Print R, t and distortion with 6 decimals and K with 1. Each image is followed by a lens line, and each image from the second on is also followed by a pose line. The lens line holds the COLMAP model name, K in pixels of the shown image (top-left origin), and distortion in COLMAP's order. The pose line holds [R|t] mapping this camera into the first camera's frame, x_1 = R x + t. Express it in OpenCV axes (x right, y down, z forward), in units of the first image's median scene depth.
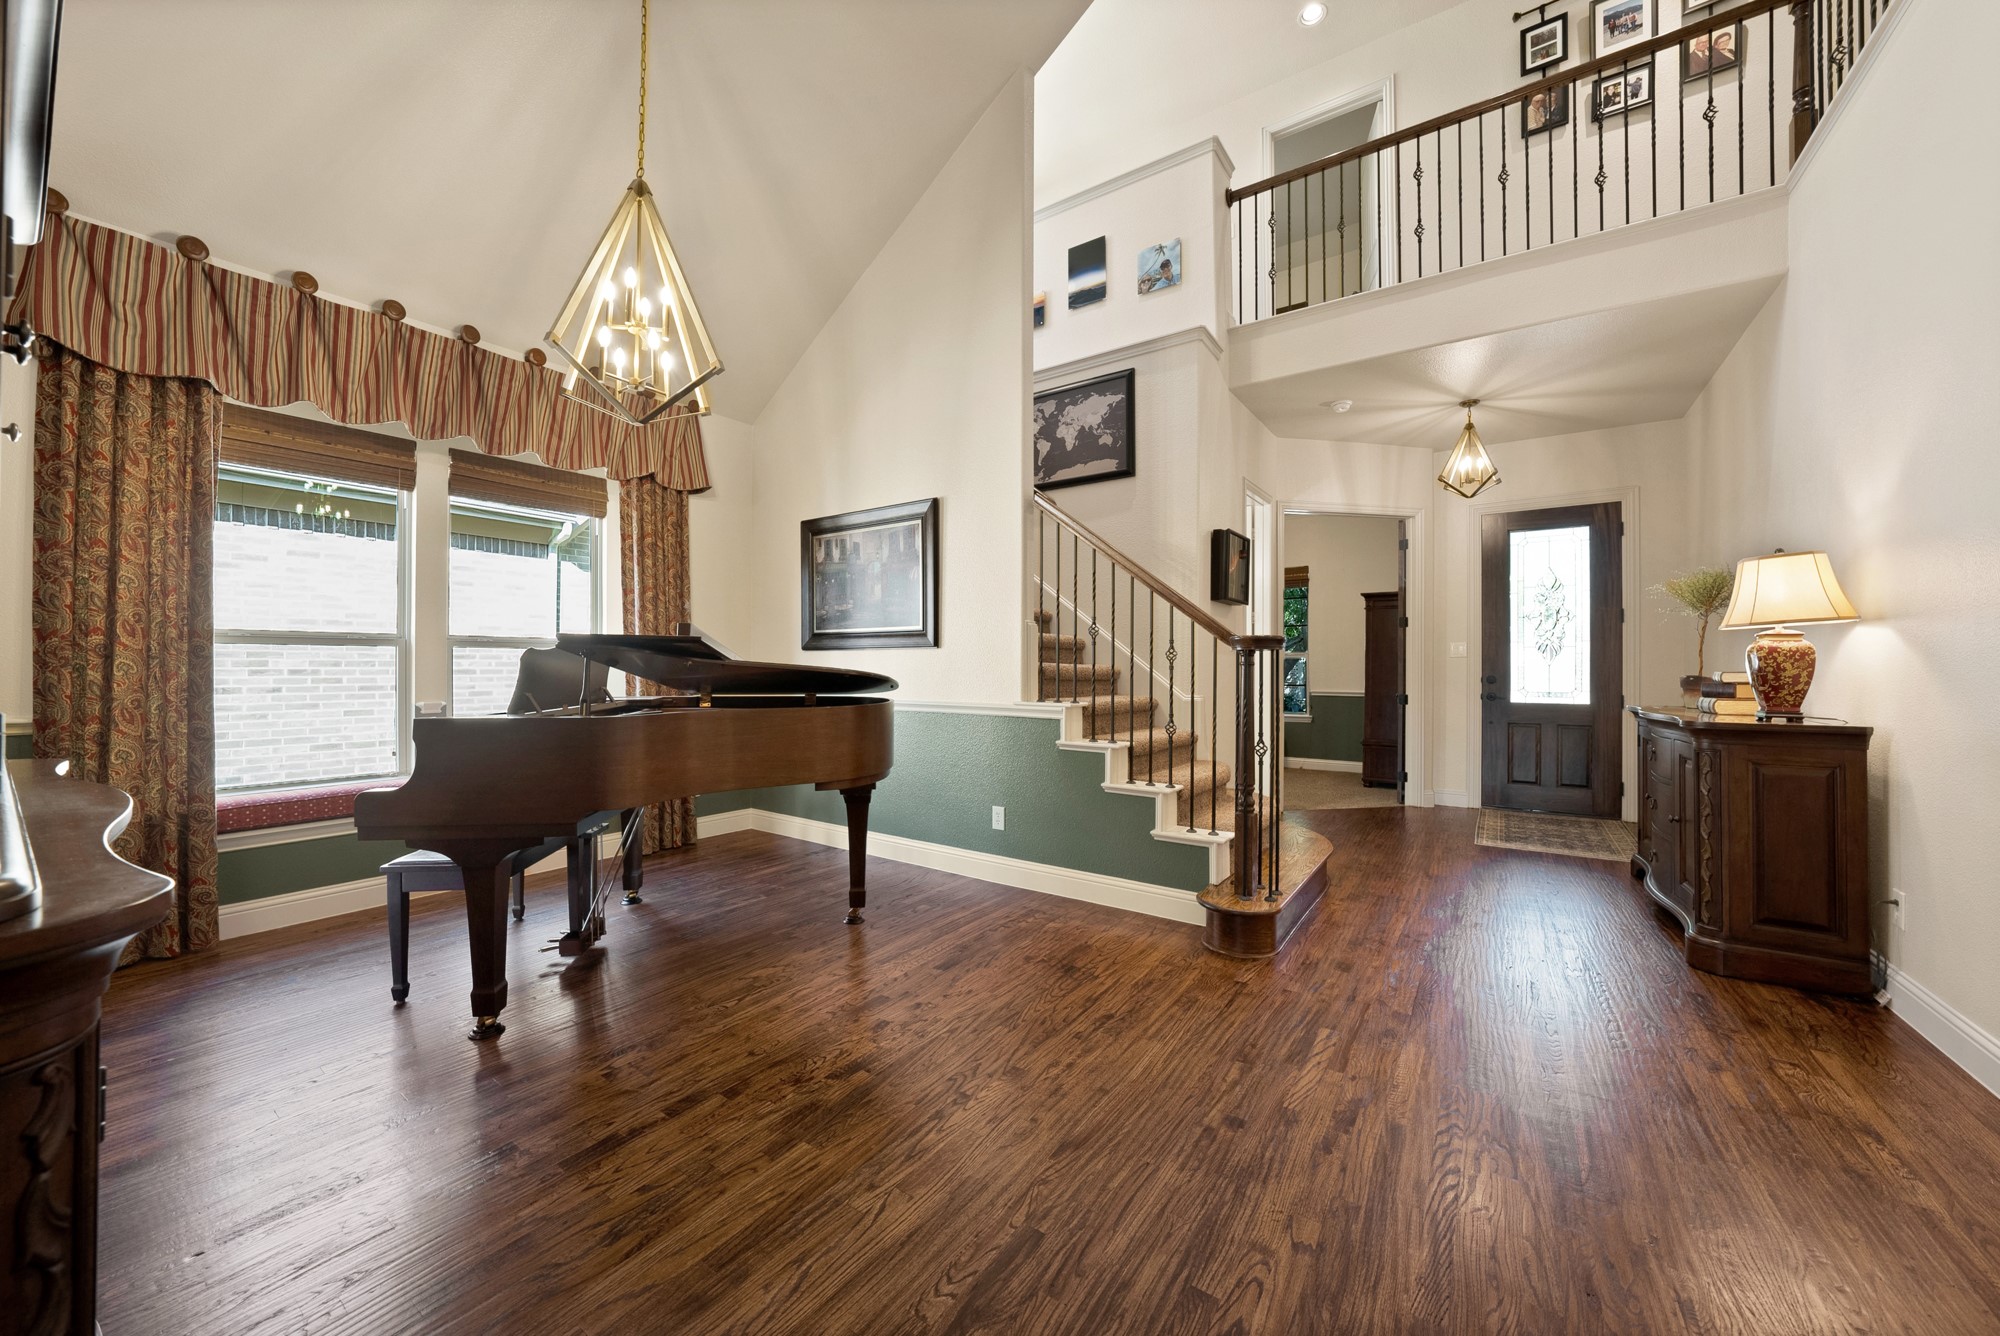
lens RADIAL K [[728.0, 0, 1000.0], [0, 728.0, 668.0], [0, 0, 1]] dist [-0.028237, 0.006831]
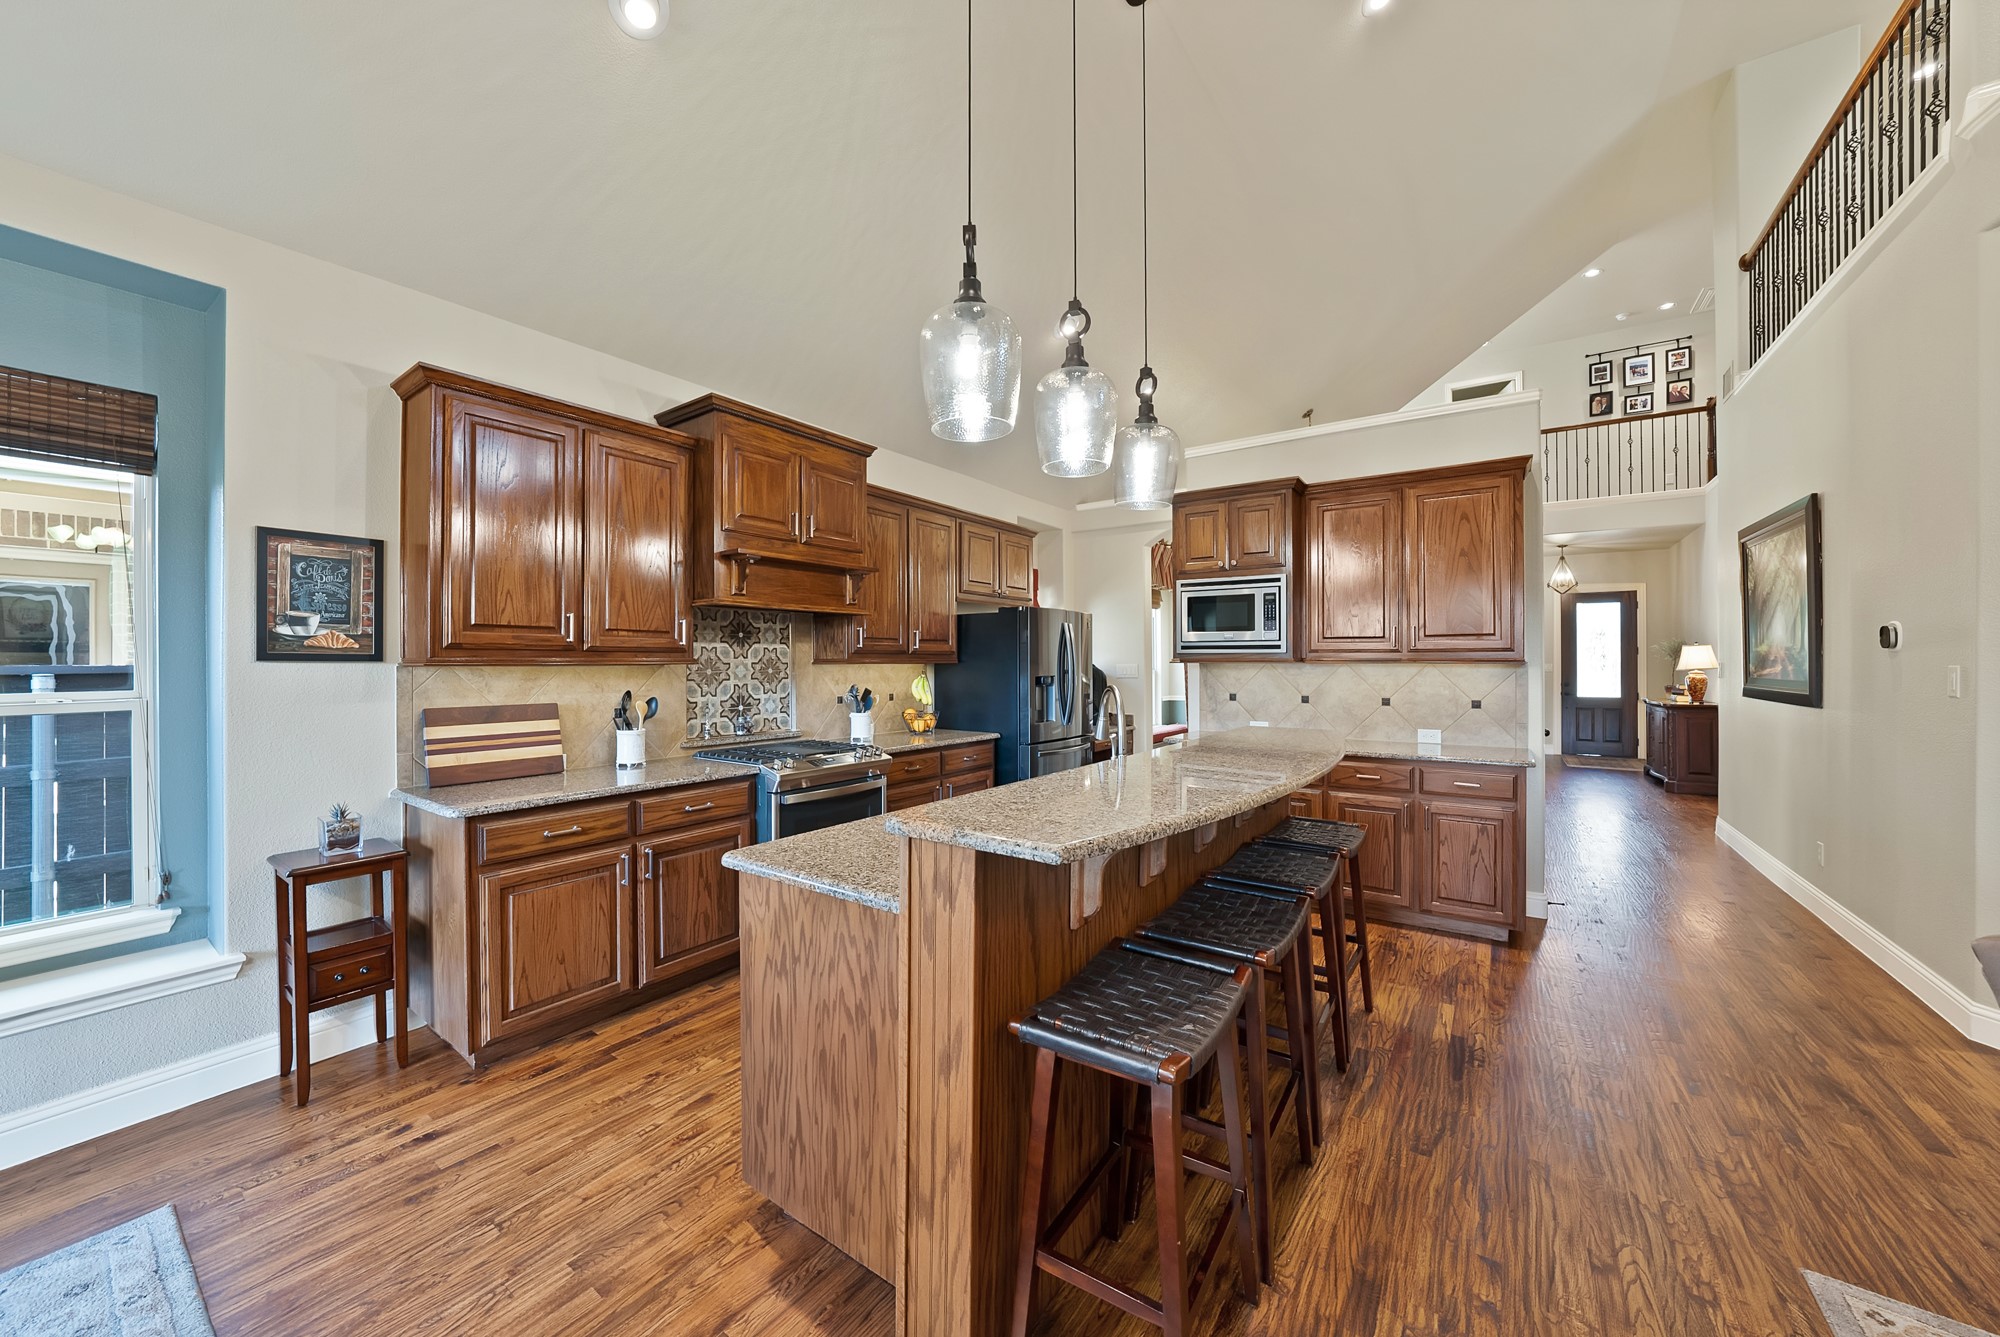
lens RADIAL K [[751.9, 0, 1023.1], [0, 751.9, 661.9], [0, 0, 1]] dist [-0.014547, 0.000199]
pose [[0.999349, -0.005839, 0.035596, -1.059475], [0.005836, 0.999983, 0.000199, -0.068415], [-0.035597, 0.000009, 0.999366, -1.170738]]
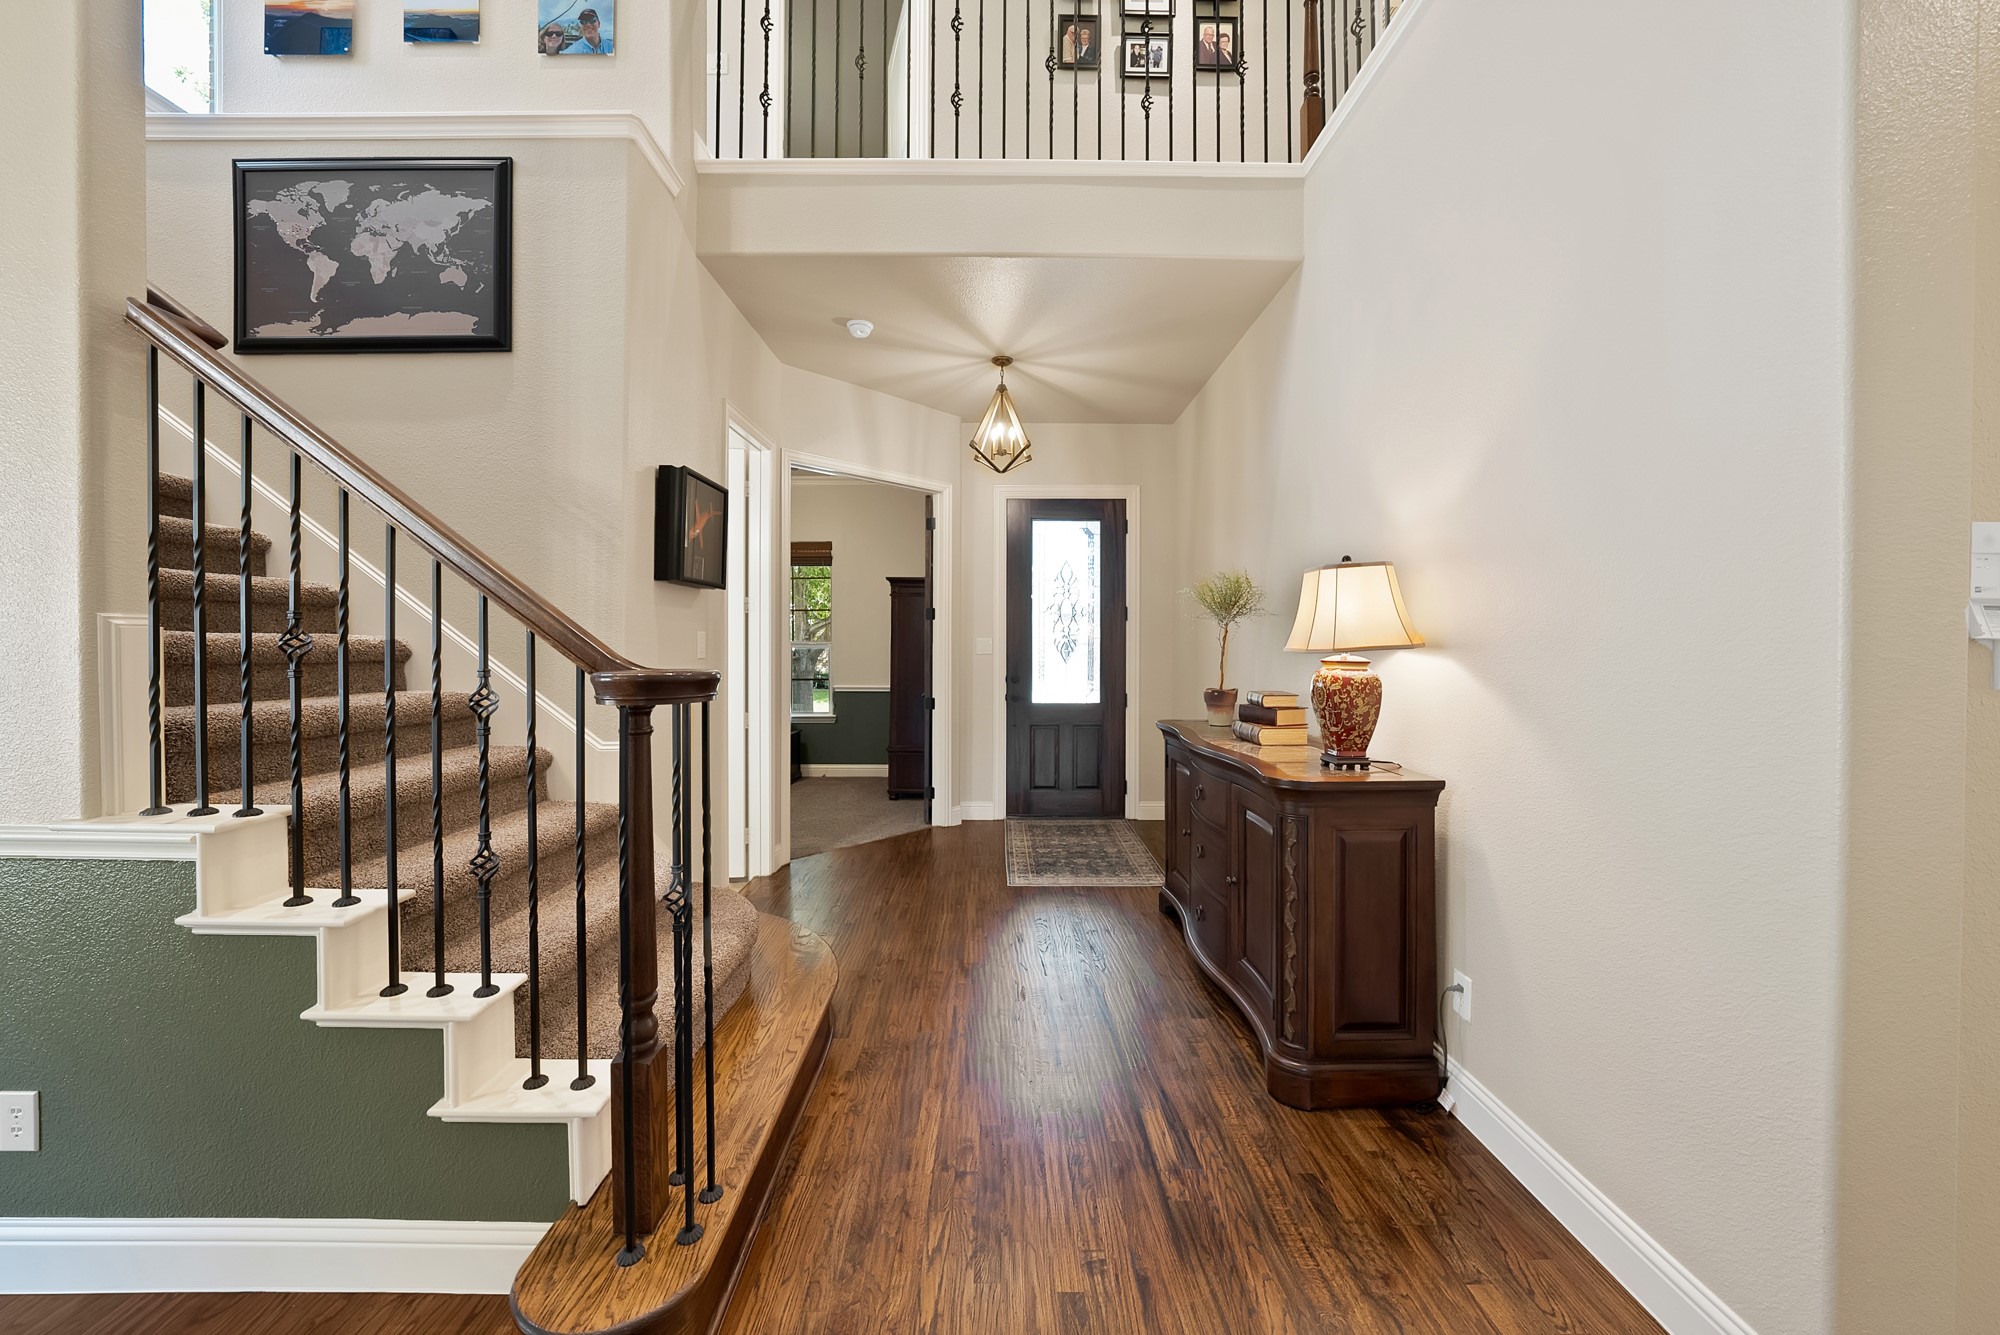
lens RADIAL K [[730.9, 0, 1002.1], [0, 730.9, 645.6], [0, 0, 1]] dist [-0.017188, 0.000100]
pose [[0.818114, -0.001561, 0.575054, 0.183628], [-0.001724, 0.999985, 0.005167, -0.043497], [-0.575053, -0.005219, 0.818099, 0.341467]]
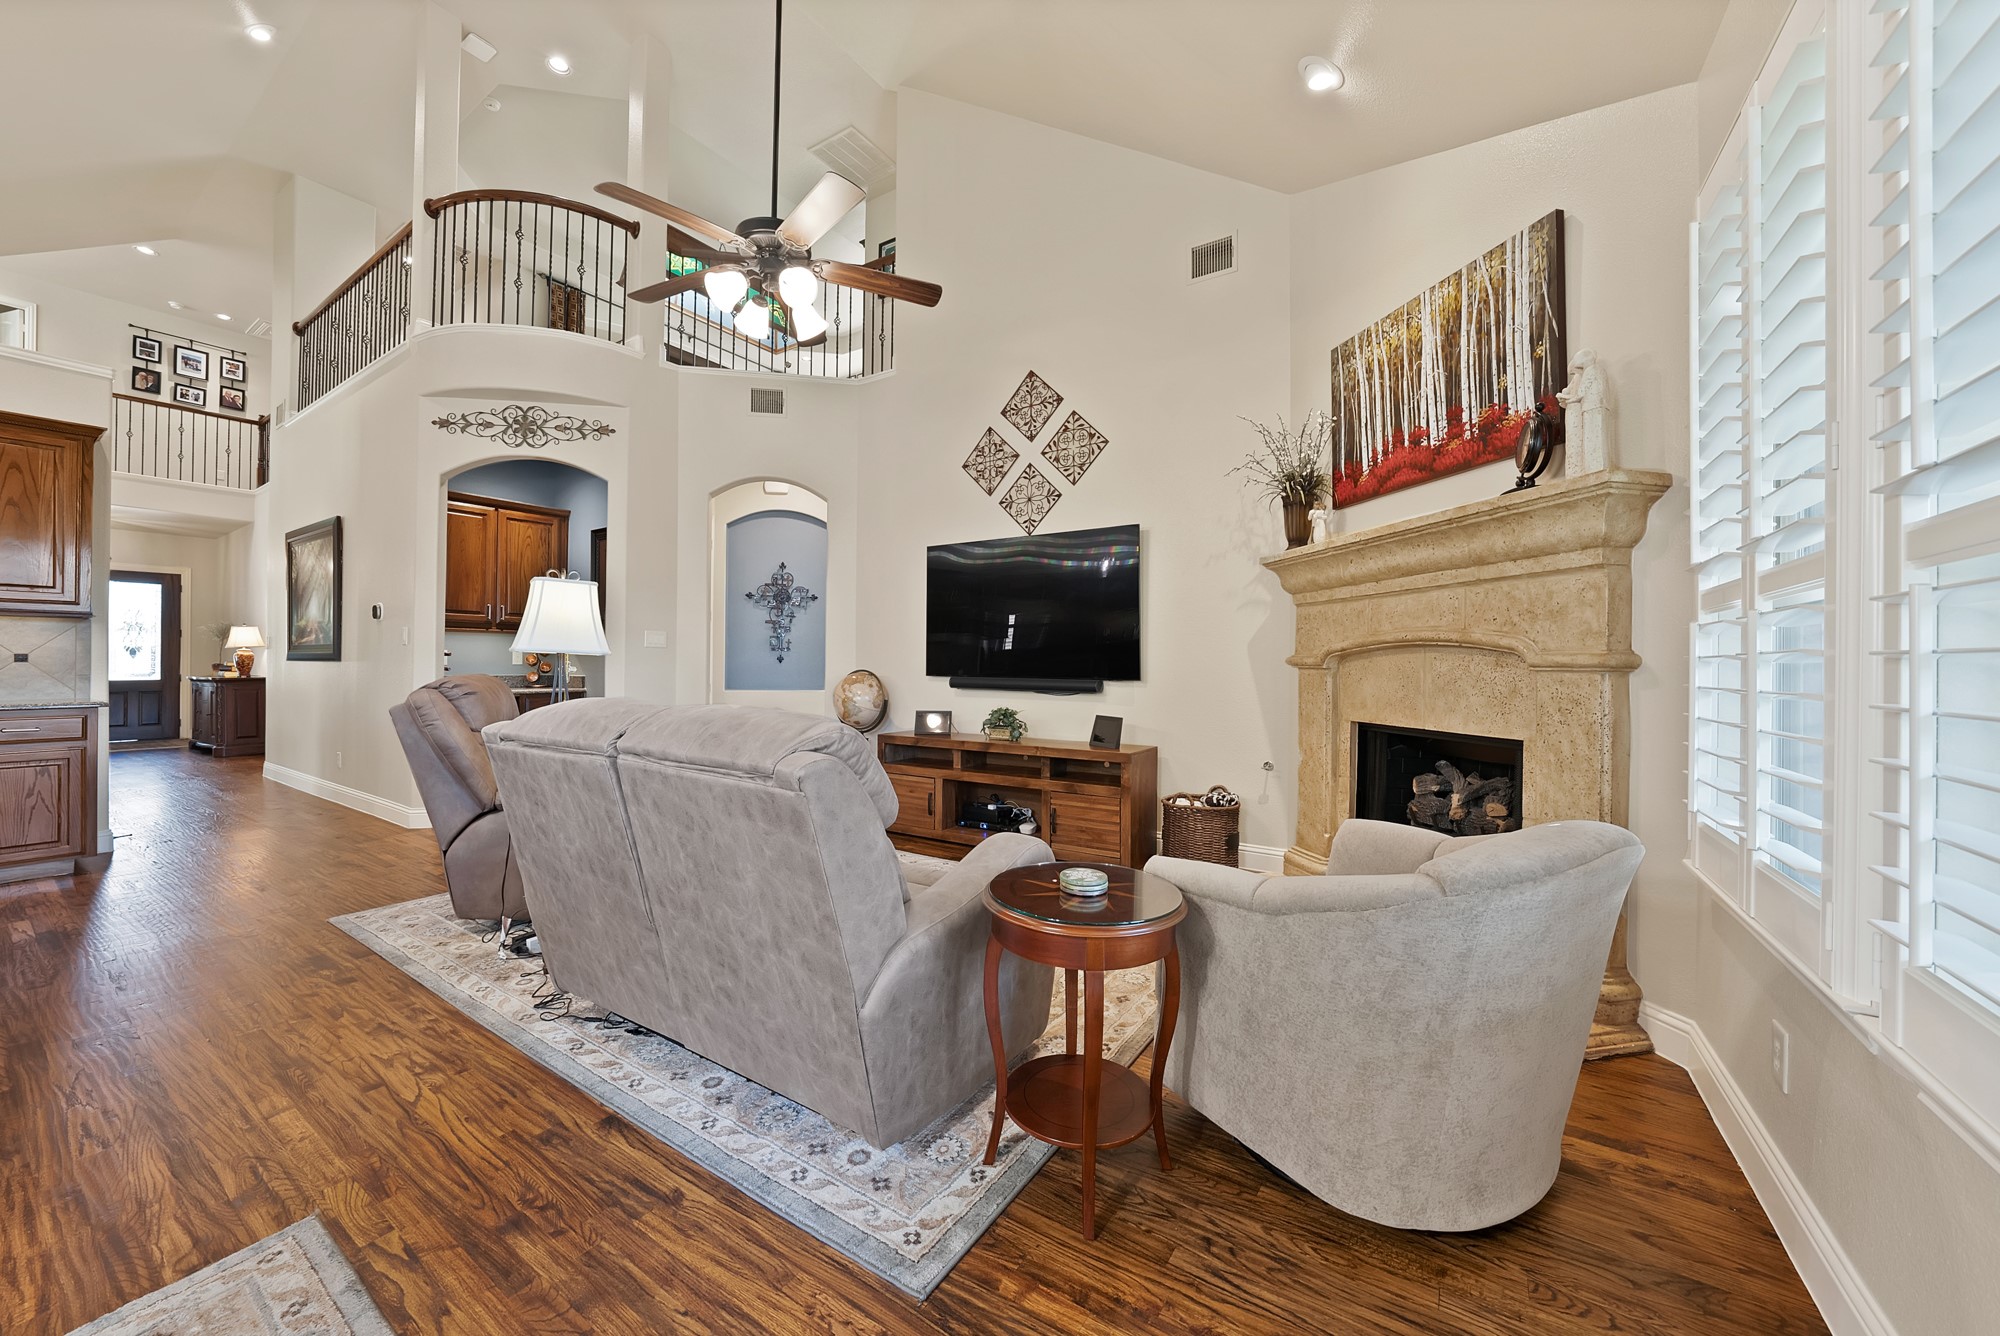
lens RADIAL K [[735.5, 0, 1000.6], [0, 735.5, 657.1], [0, 0, 1]] dist [-0.017585, 0.000224]
pose [[-0.019837, 0.007718, 0.999773, -1.428465], [-0.000723, 0.999970, -0.007734, 0.003656], [-0.999803, -0.000876, -0.019831, -1.507561]]
